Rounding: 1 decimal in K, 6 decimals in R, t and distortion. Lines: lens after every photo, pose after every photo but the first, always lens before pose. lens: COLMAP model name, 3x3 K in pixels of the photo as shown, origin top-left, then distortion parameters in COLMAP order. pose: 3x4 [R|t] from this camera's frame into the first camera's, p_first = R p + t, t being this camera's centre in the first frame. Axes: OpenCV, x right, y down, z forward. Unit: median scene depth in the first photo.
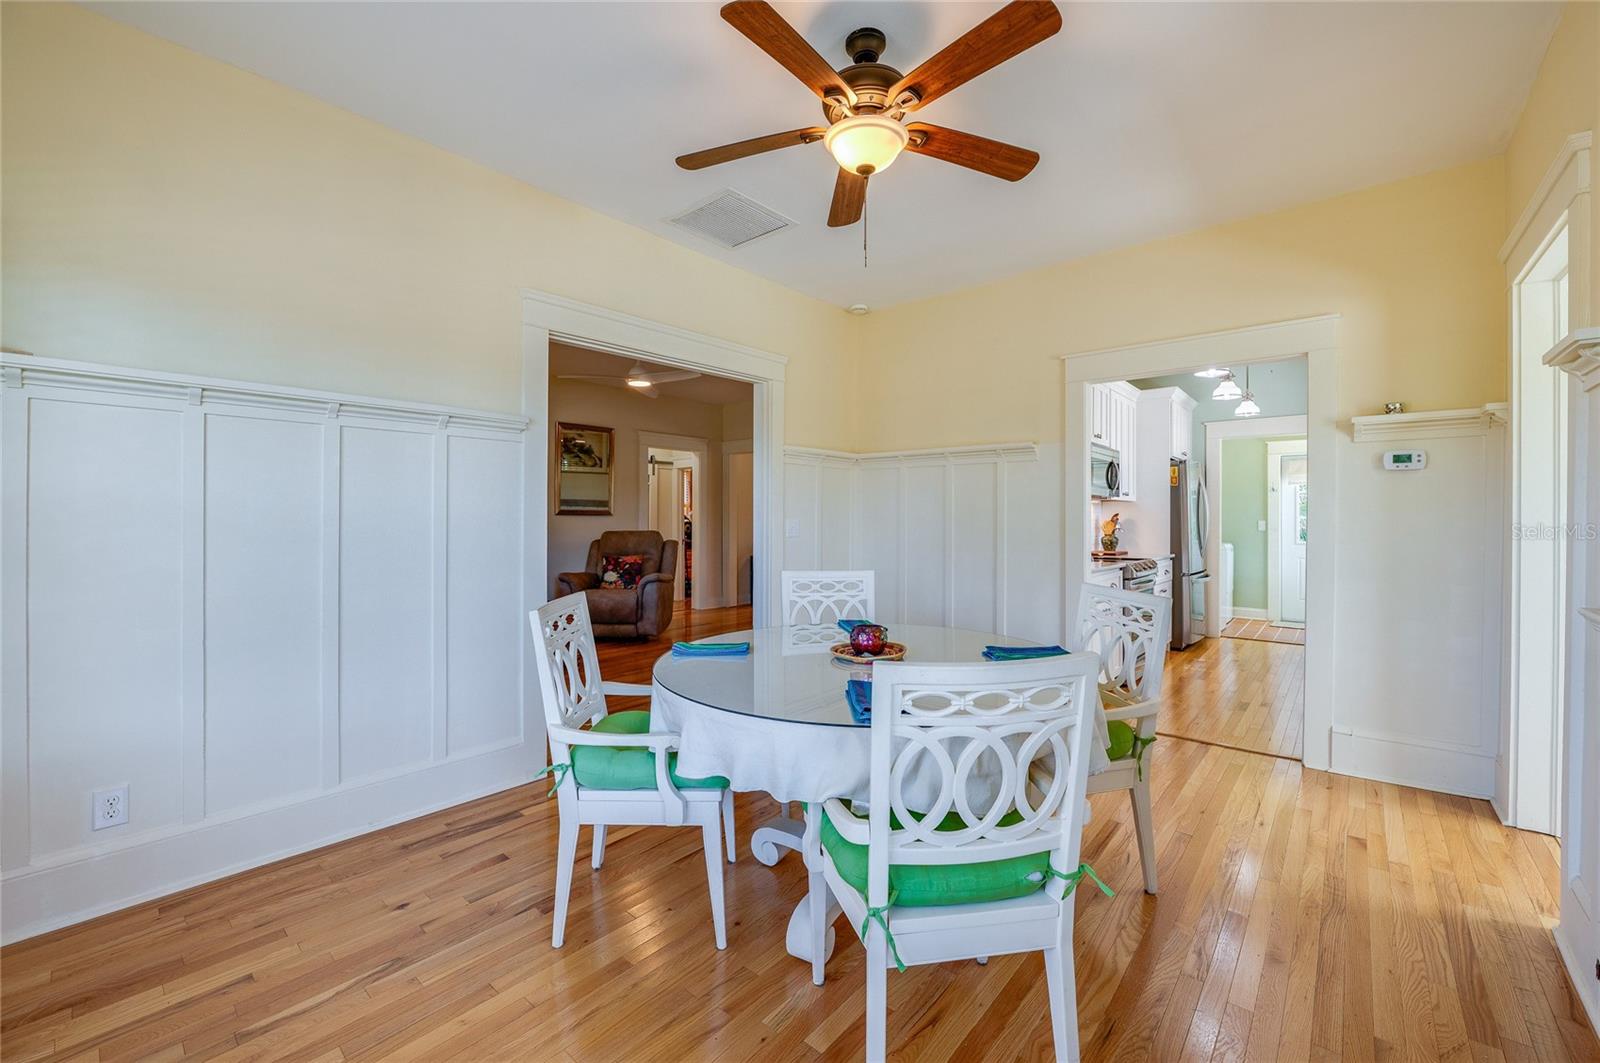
lens RADIAL K [[662.5, 0, 795.0], [0, 662.5, 516.7], [0, 0, 1]] dist [-0.012360, -0.000079]
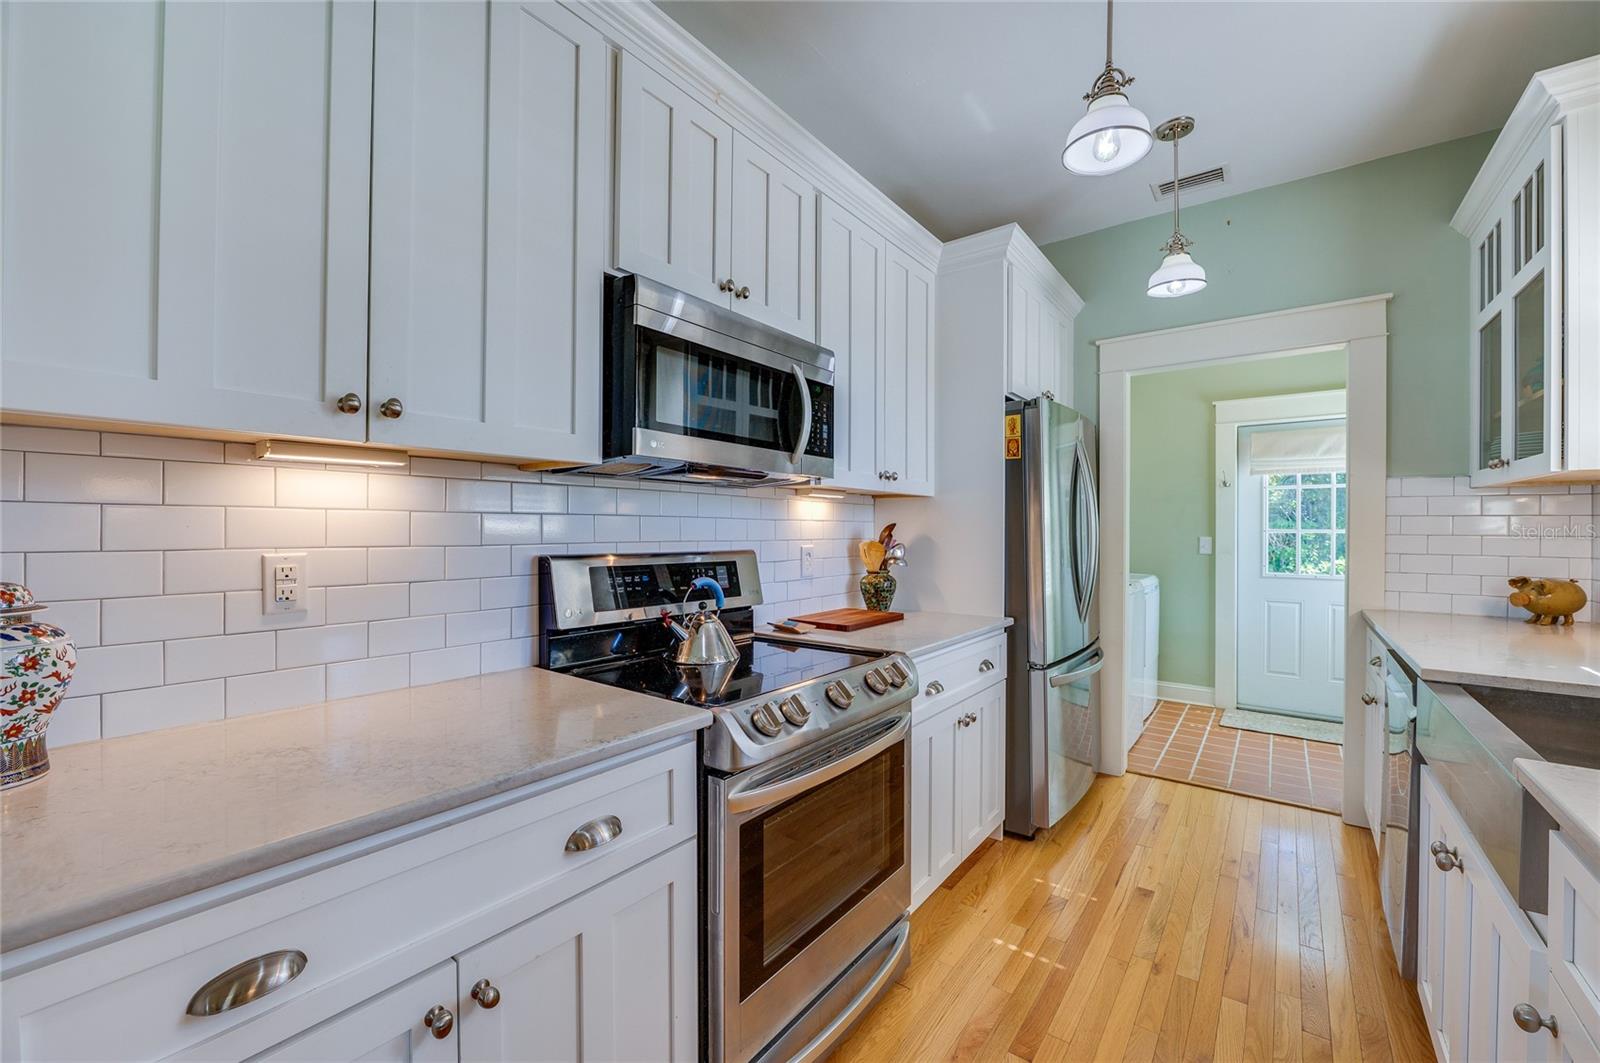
lens RADIAL K [[655.0, 0, 787.6], [0, 655.0, 530.5], [0, 0, 1]] dist [-0.012604, 0.000065]
pose [[0.998631, -0.000404, 0.052302, 0.389039], [0.000287, 0.999997, 0.002255, -0.001479], [-0.052303, -0.002237, 0.998629, 0.557604]]
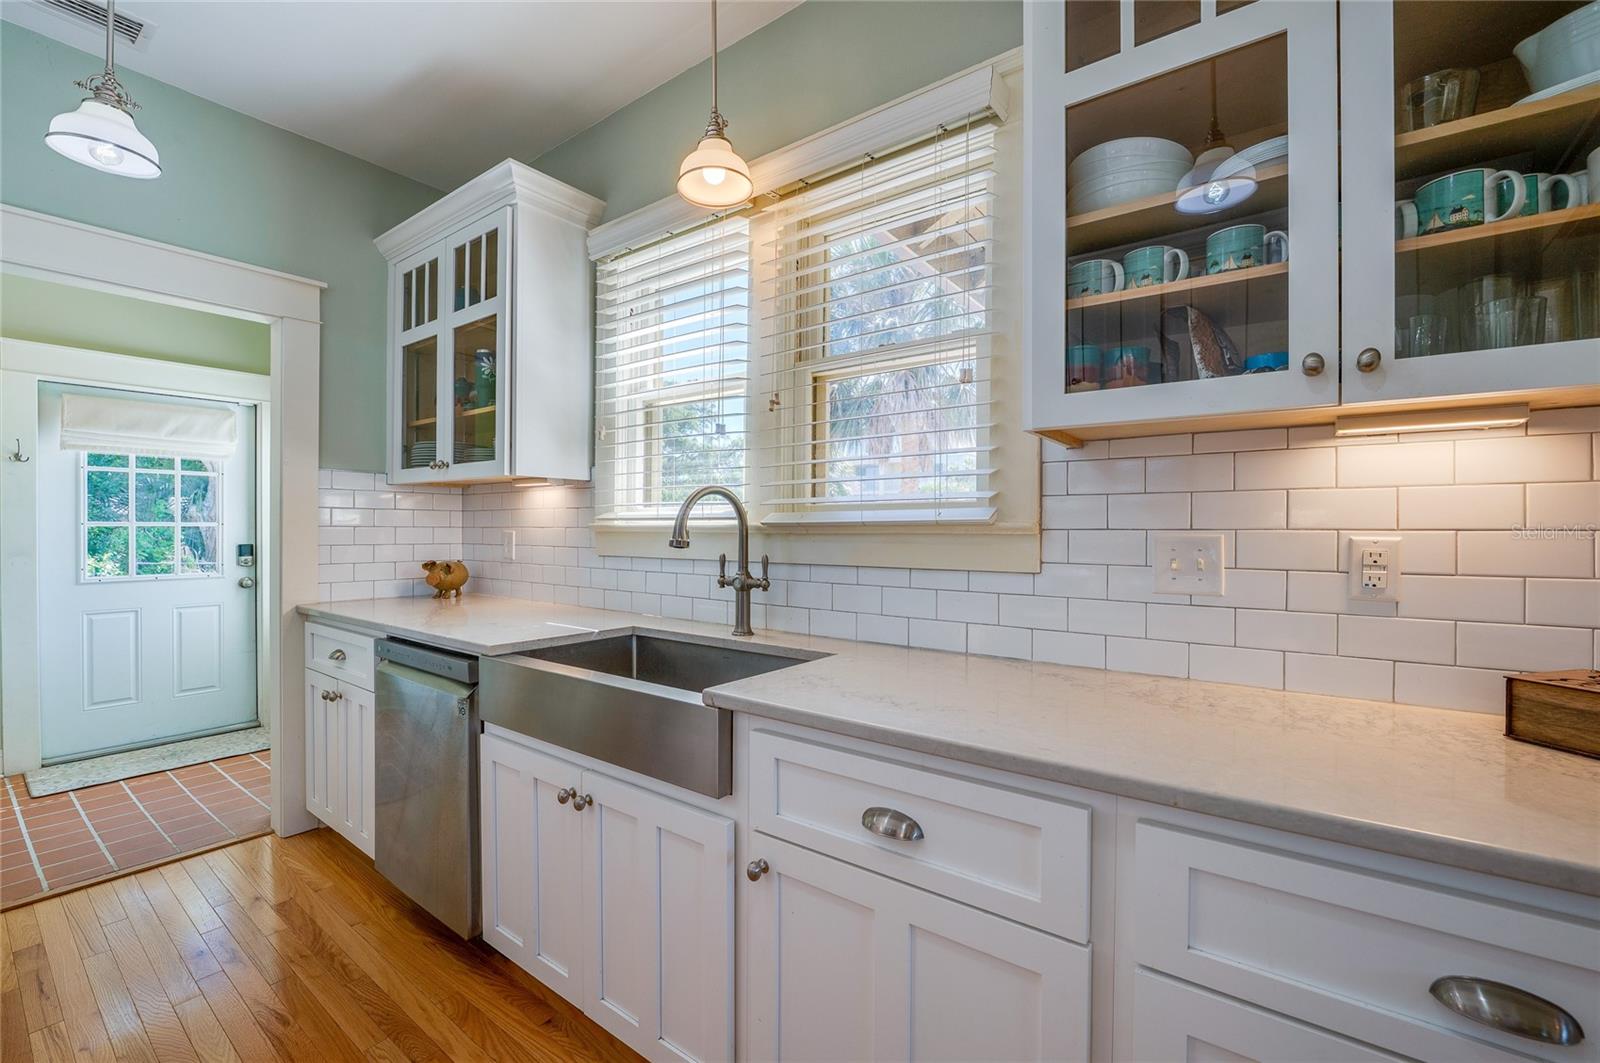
lens RADIAL K [[636.5, 0, 812.4], [0, 636.5, 531.2], [0, 0, 1]] dist [-0.012162, 0.000026]
pose [[-0.085593, -0.008536, 0.996294, 0.369171], [-0.002292, 0.999962, 0.008371, 0.001172], [-0.996328, -0.001567, -0.085609, 0.674956]]
